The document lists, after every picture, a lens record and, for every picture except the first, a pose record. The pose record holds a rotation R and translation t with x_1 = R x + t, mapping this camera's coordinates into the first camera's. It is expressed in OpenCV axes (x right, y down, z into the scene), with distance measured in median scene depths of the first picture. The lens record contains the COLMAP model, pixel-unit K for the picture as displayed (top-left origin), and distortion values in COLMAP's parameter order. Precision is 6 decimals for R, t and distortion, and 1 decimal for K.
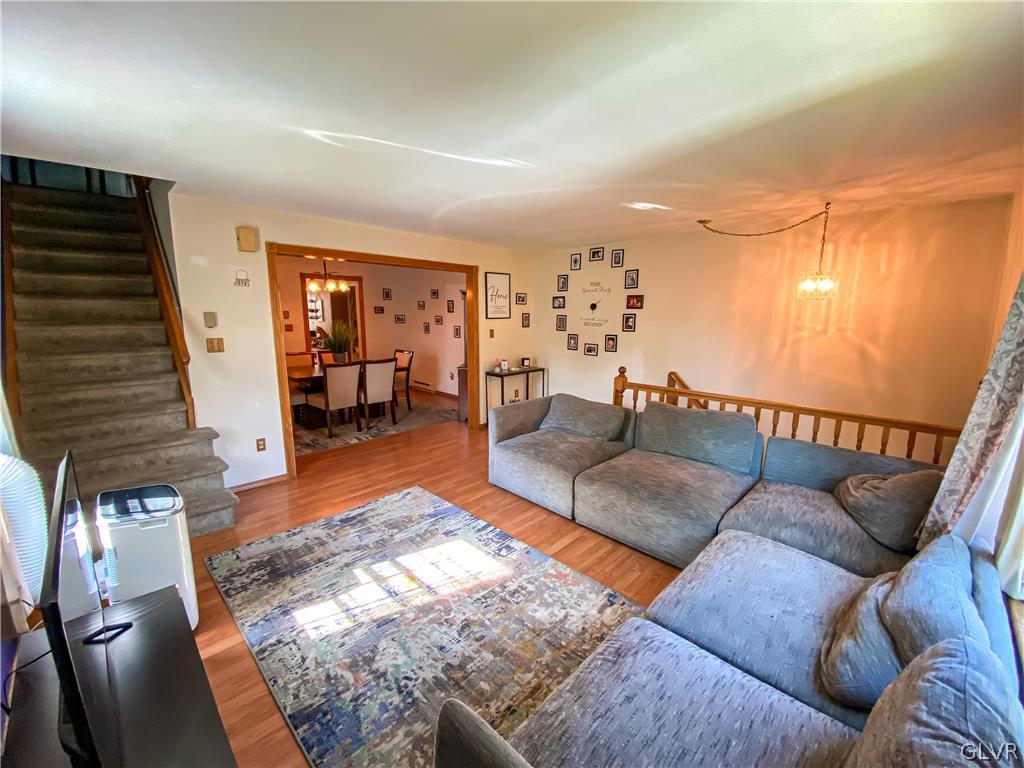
lens RADIAL K [[412.8, 0, 512.0], [0, 412.8, 384.0], [0, 0, 1]] dist [0.025889, -0.022074]
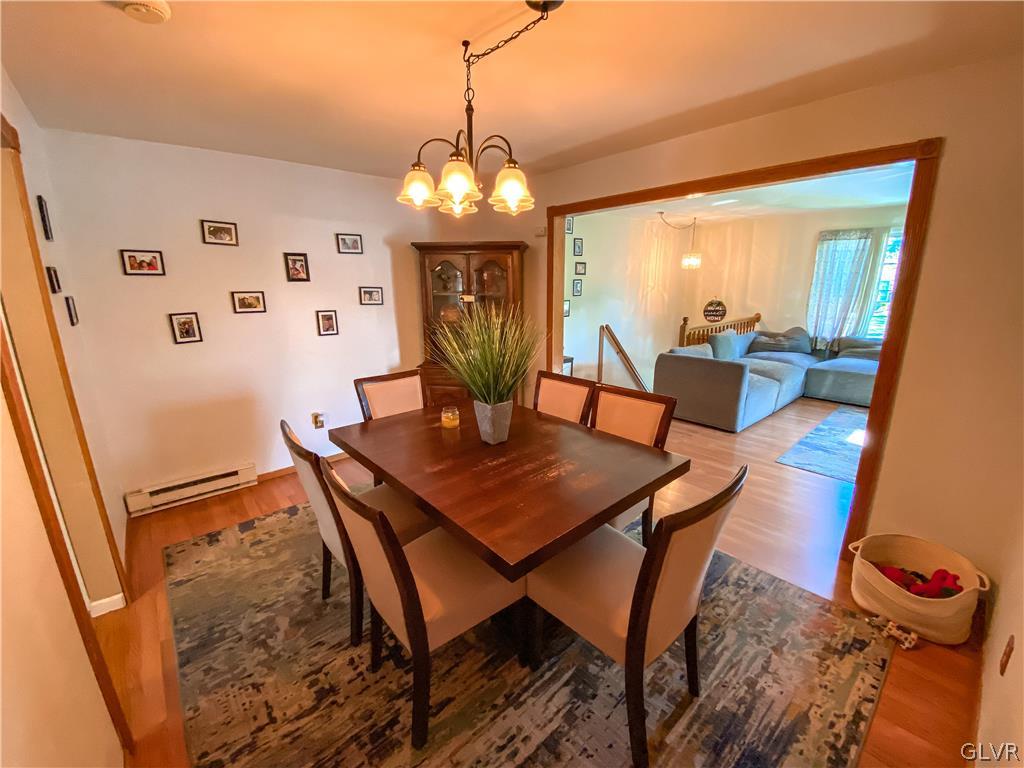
lens RADIAL K [[412.9, 0, 512.0], [0, 412.9, 384.0], [0, 0, 1]] dist [0.039211, -0.031924]
pose [[0.072102, -0.248789, 0.965870, -1.390763], [0.183215, 0.955216, 0.232368, -0.308706], [-0.980425, 0.160207, 0.114455, 1.753077]]
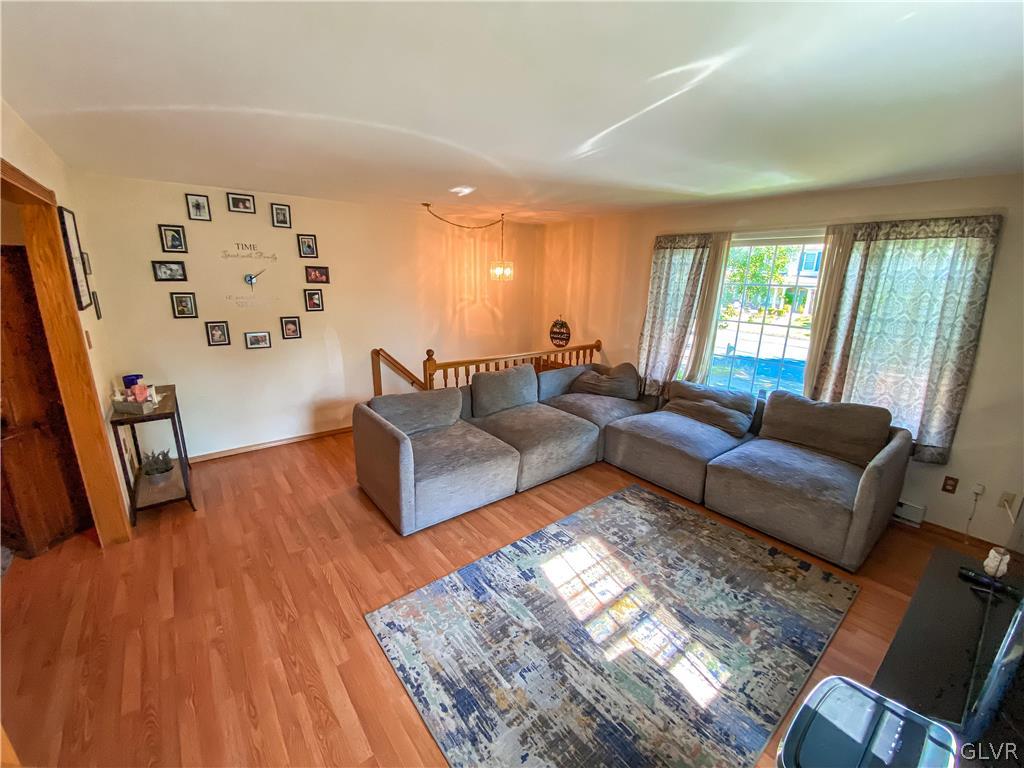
lens RADIAL K [[412.8, 0, 512.0], [0, 412.8, 384.0], [0, 0, 1]] dist [0.025889, -0.022074]
pose [[0.121643, -0.255998, 0.958993, -0.816676], [0.148008, 0.960044, 0.237504, -0.203322], [-0.981477, 0.113048, 0.154672, 0.810329]]
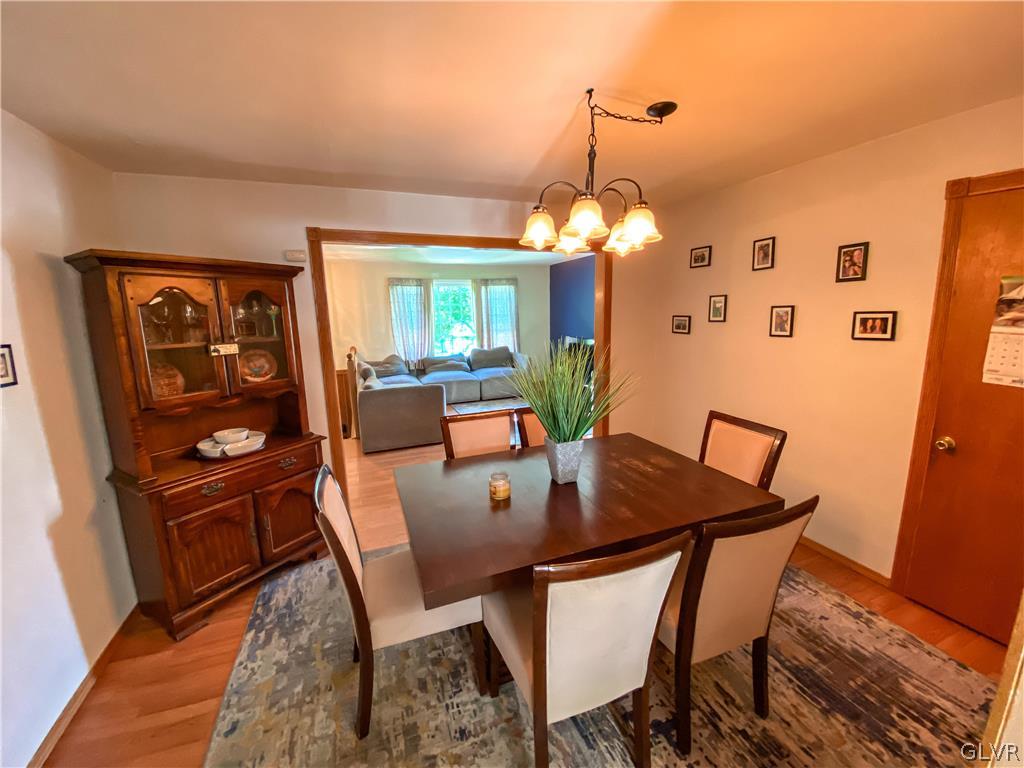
lens RADIAL K [[412.9, 0, 512.0], [0, 412.9, 384.0], [0, 0, 1]] dist [0.039211, -0.031924]
pose [[-0.904137, -0.063507, 0.422497, -0.967030], [0.088749, 0.939403, 0.331126, -0.430395], [-0.417923, 0.336880, -0.843713, 2.394268]]
